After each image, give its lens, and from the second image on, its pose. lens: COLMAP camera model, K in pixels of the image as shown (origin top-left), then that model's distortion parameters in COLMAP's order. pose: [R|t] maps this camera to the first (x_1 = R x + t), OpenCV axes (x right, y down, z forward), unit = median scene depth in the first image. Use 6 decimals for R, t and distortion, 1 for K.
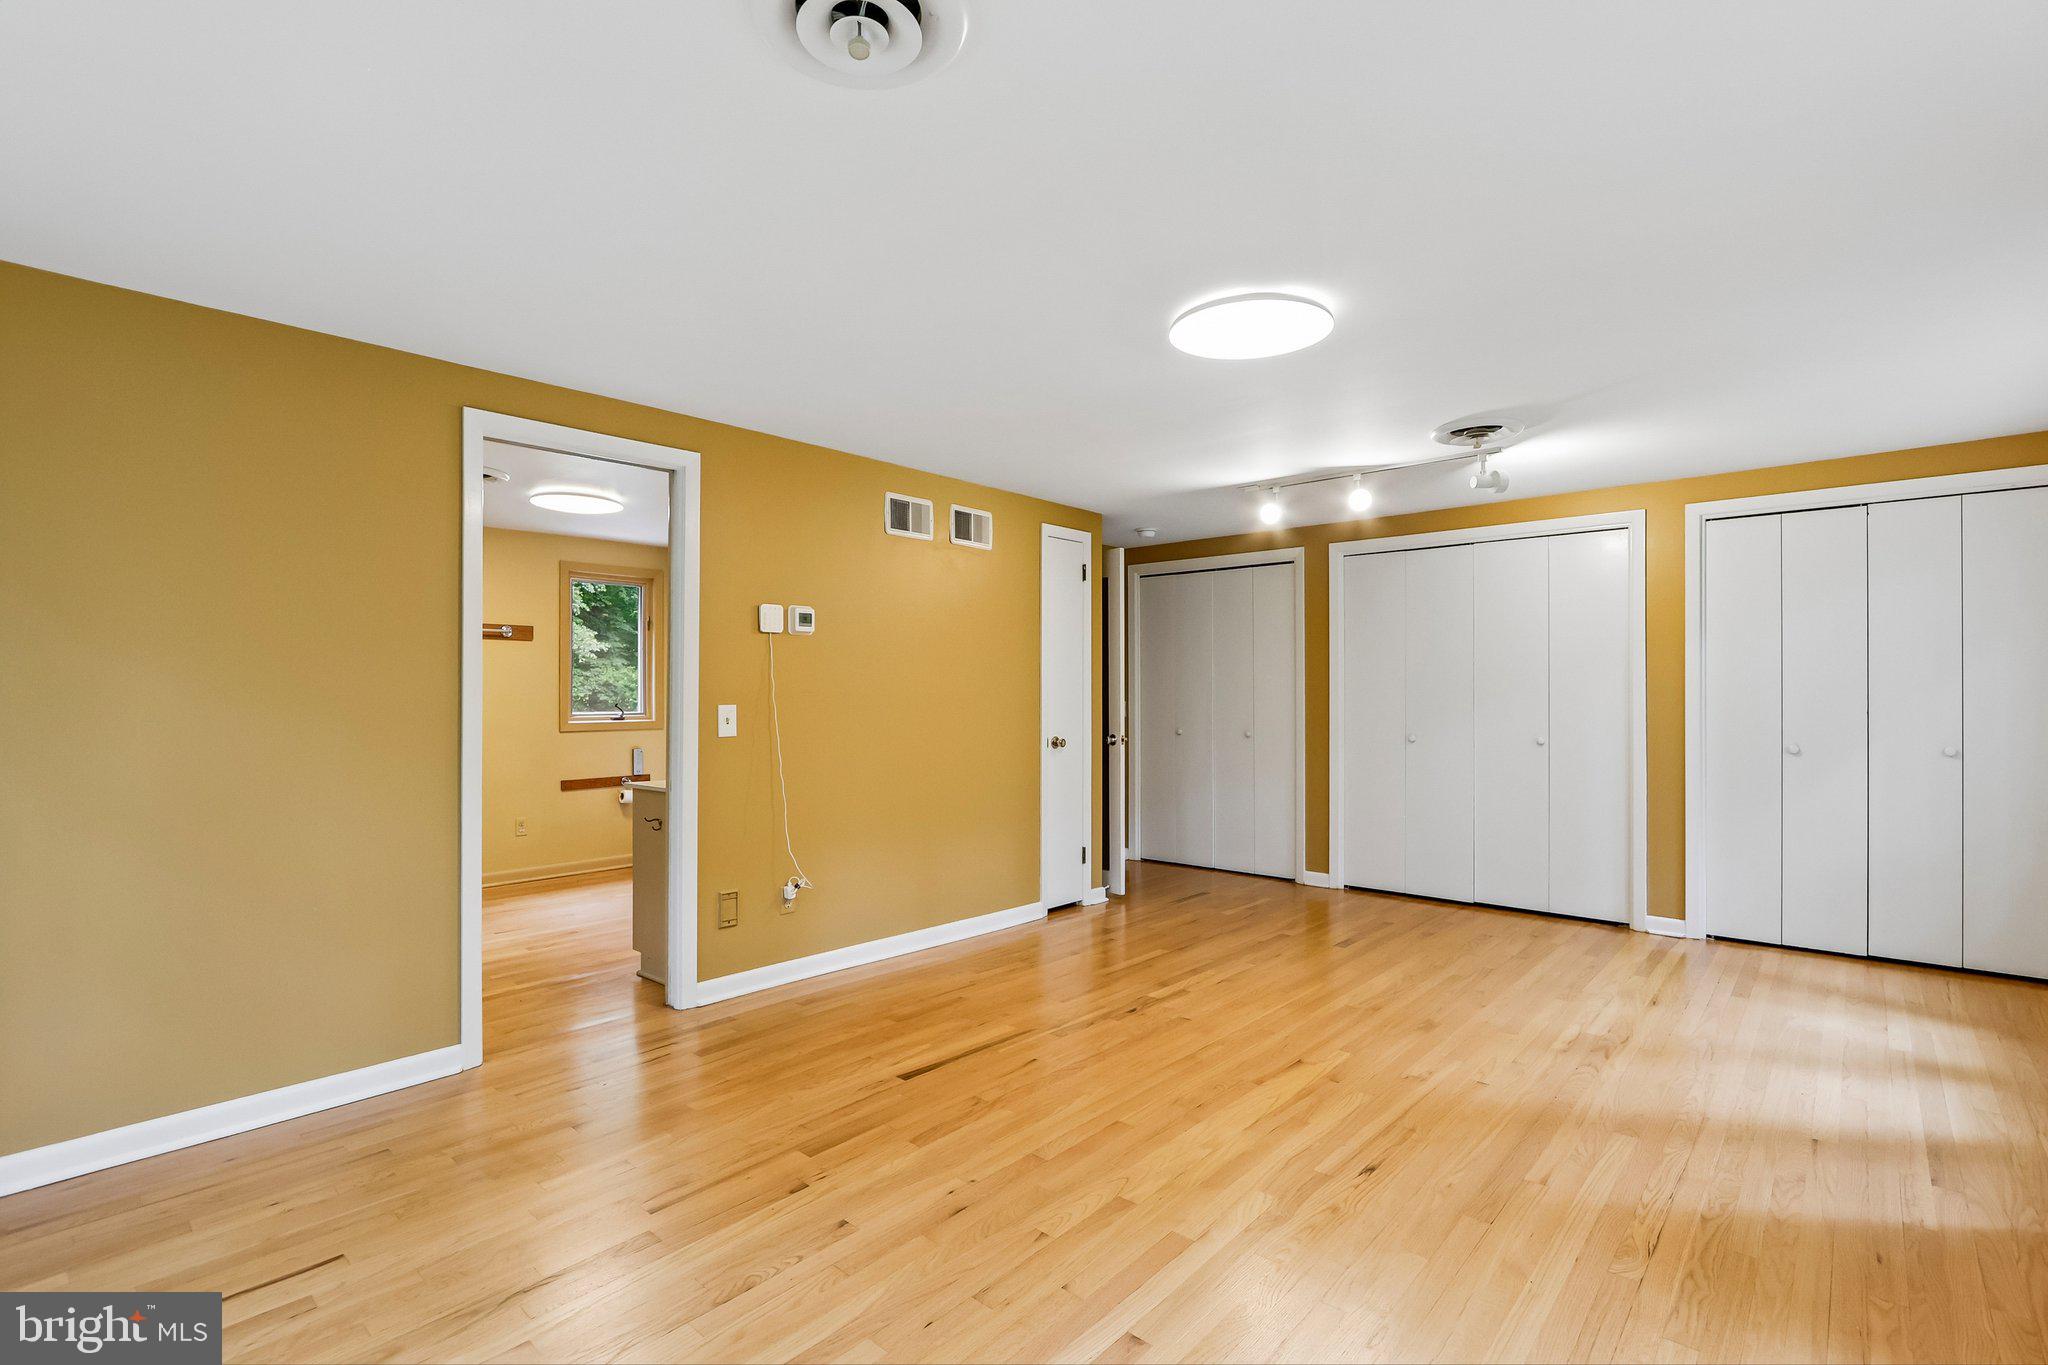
lens RADIAL K [[942.0, 0, 1023.2], [0, 942.0, 680.6], [0, 0, 1]] dist [-0.011093, 0.000741]
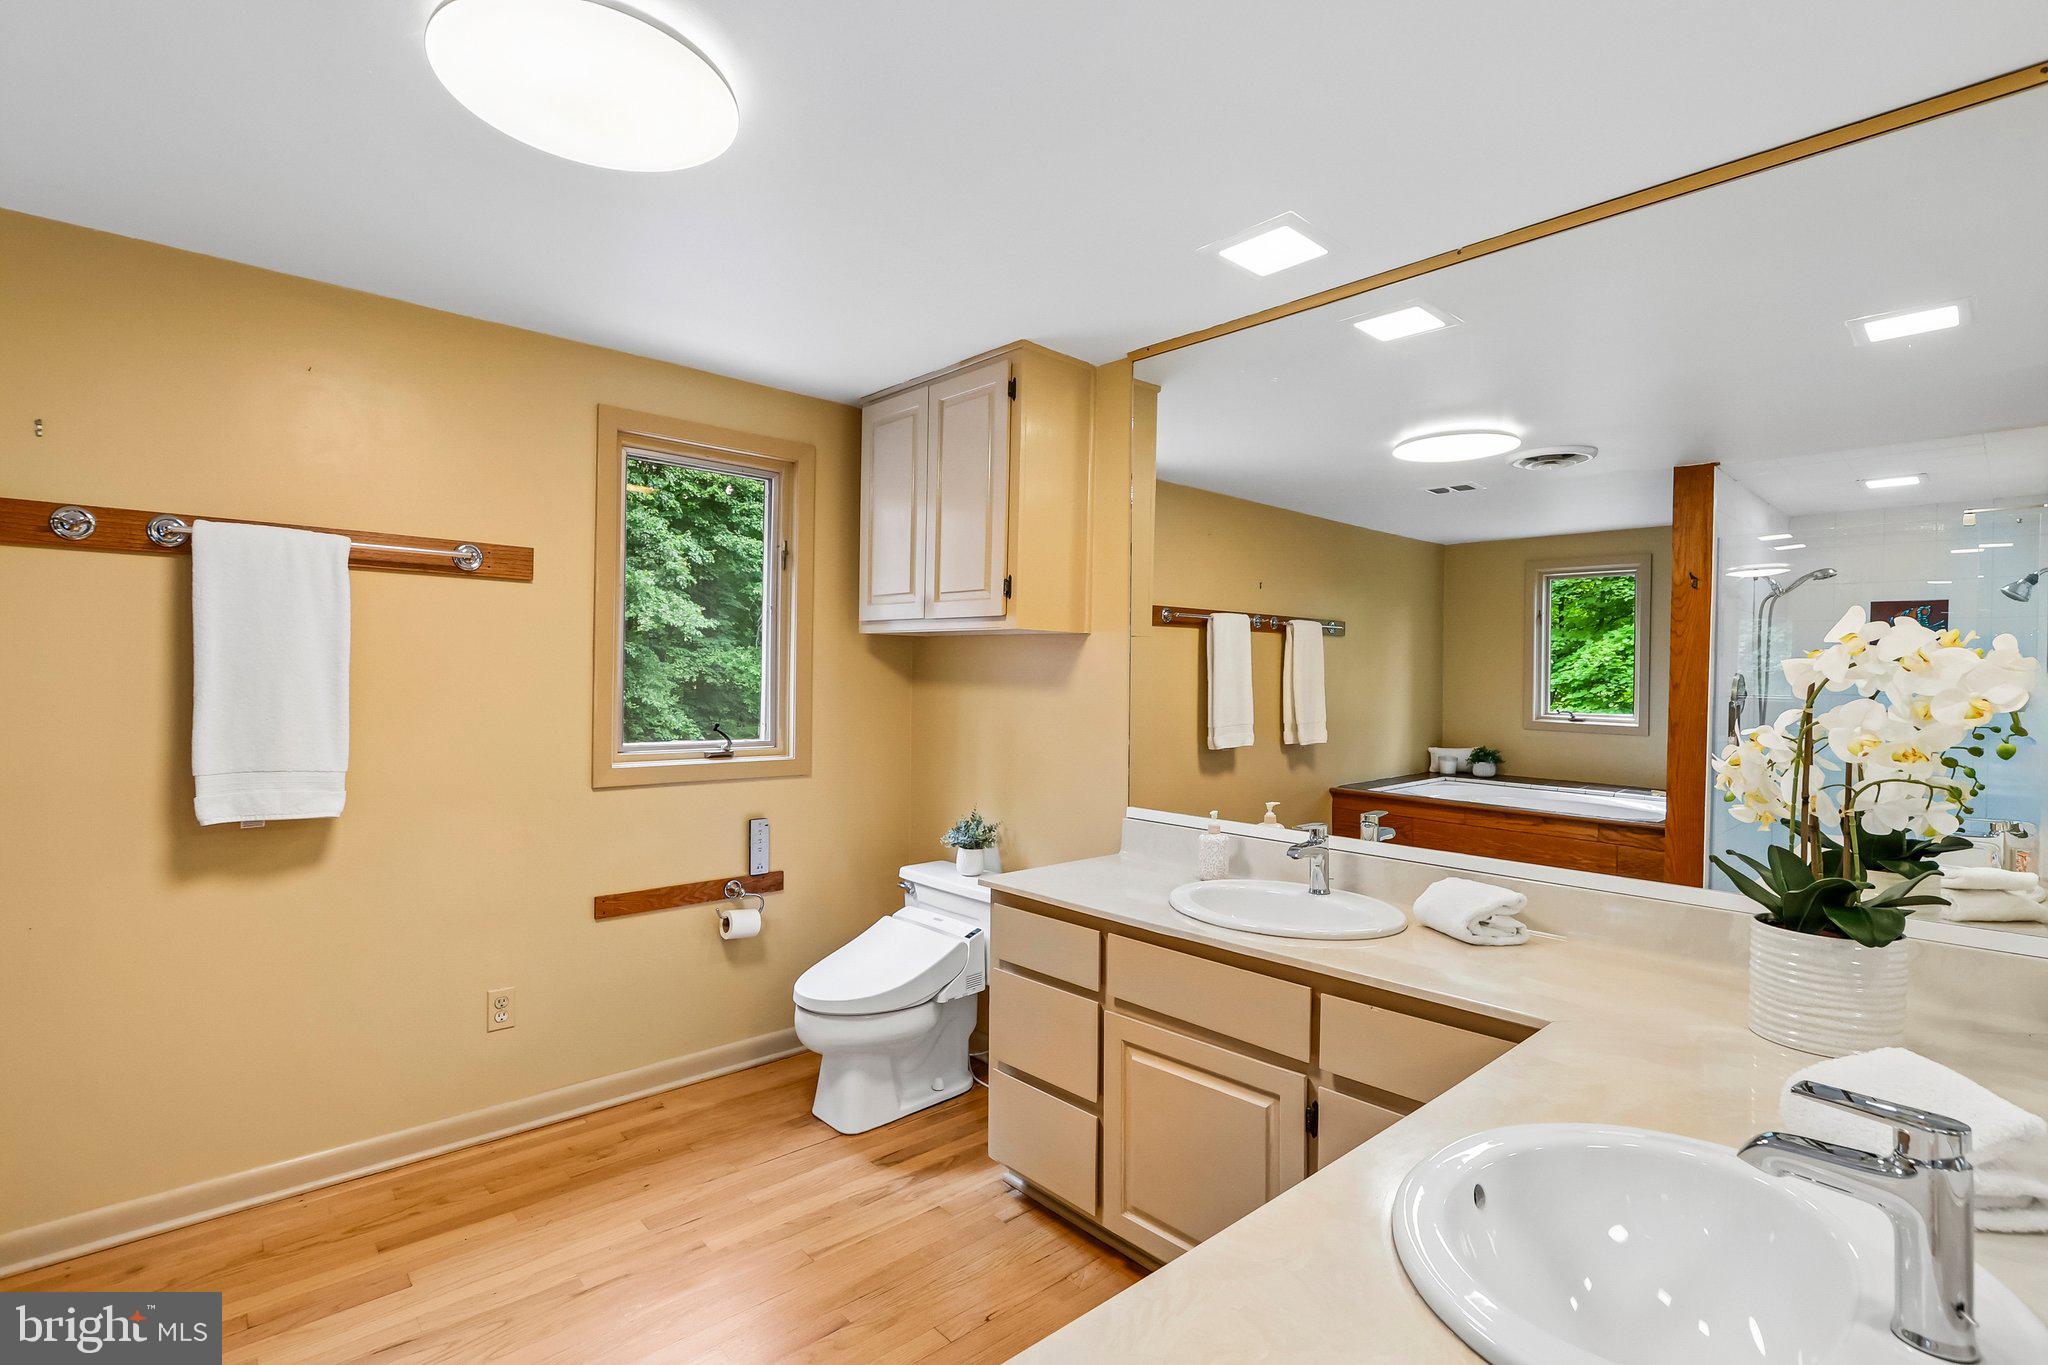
lens RADIAL K [[942.0, 0, 1029.8], [0, 942.0, 673.5], [0, 0, 1]] dist [-0.011093, 0.000741]
pose [[0.995255, 0.017356, -0.095742, -0.091056], [-0.016628, 0.999827, 0.008394, -0.002644], [0.095871, -0.006762, 0.995371, 0.214333]]
